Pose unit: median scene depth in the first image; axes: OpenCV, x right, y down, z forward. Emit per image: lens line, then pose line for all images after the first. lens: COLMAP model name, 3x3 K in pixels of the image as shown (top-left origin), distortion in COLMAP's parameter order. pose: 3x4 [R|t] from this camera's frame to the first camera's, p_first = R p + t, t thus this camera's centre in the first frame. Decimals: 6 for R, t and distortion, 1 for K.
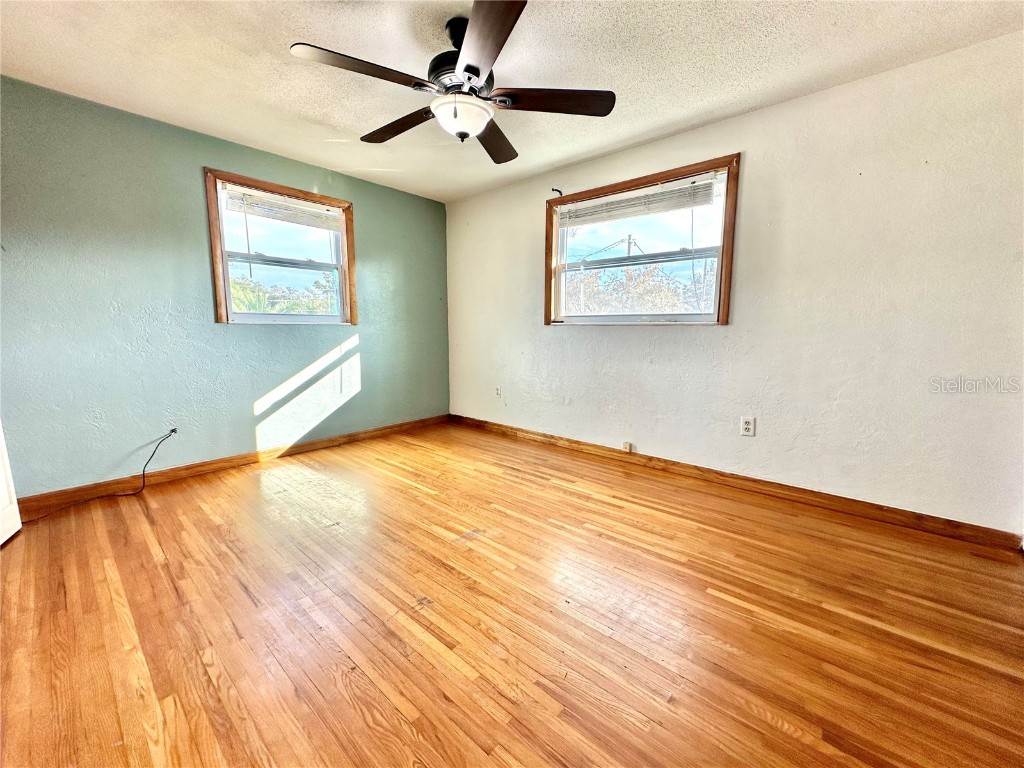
lens RADIAL K [[411.9, 0, 511.8], [0, 411.9, 386.4], [0, 0, 1]] dist [0.001323, -0.000120]
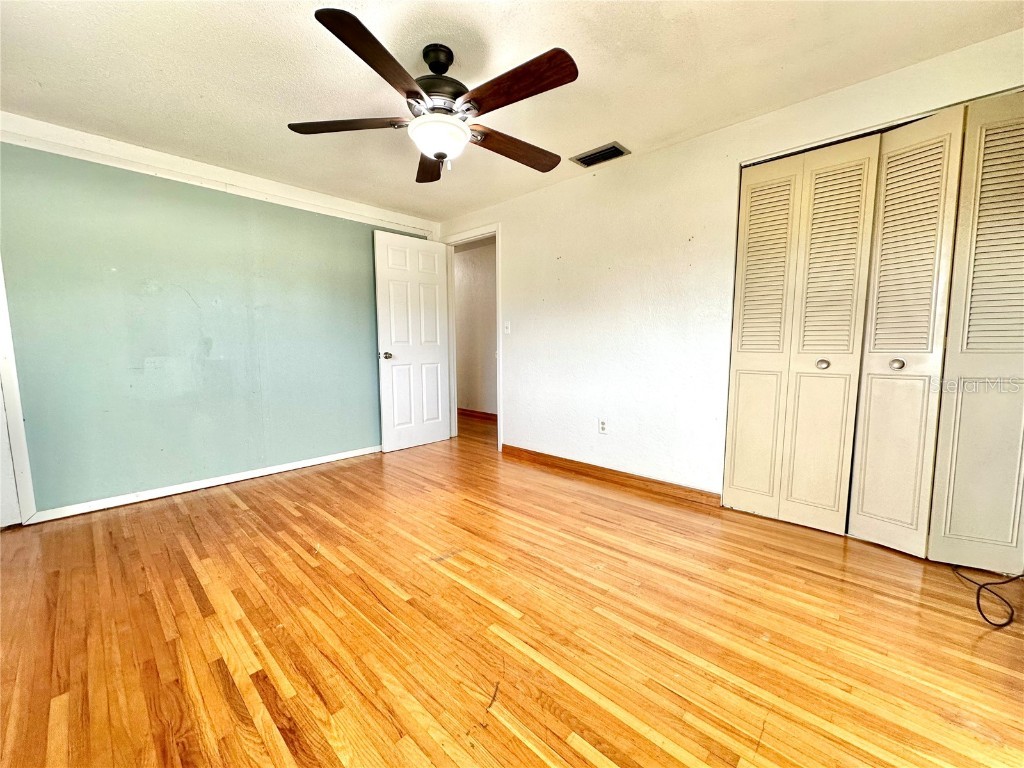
lens RADIAL K [[411.9, 0, 511.8], [0, 411.9, 386.4], [0, 0, 1]] dist [0.001323, -0.000120]
pose [[-0.999464, -0.001663, 0.032696, -0.282636], [0.006279, 0.970426, 0.241318, -0.263900], [-0.032130, 0.241394, -0.969895, 1.816698]]
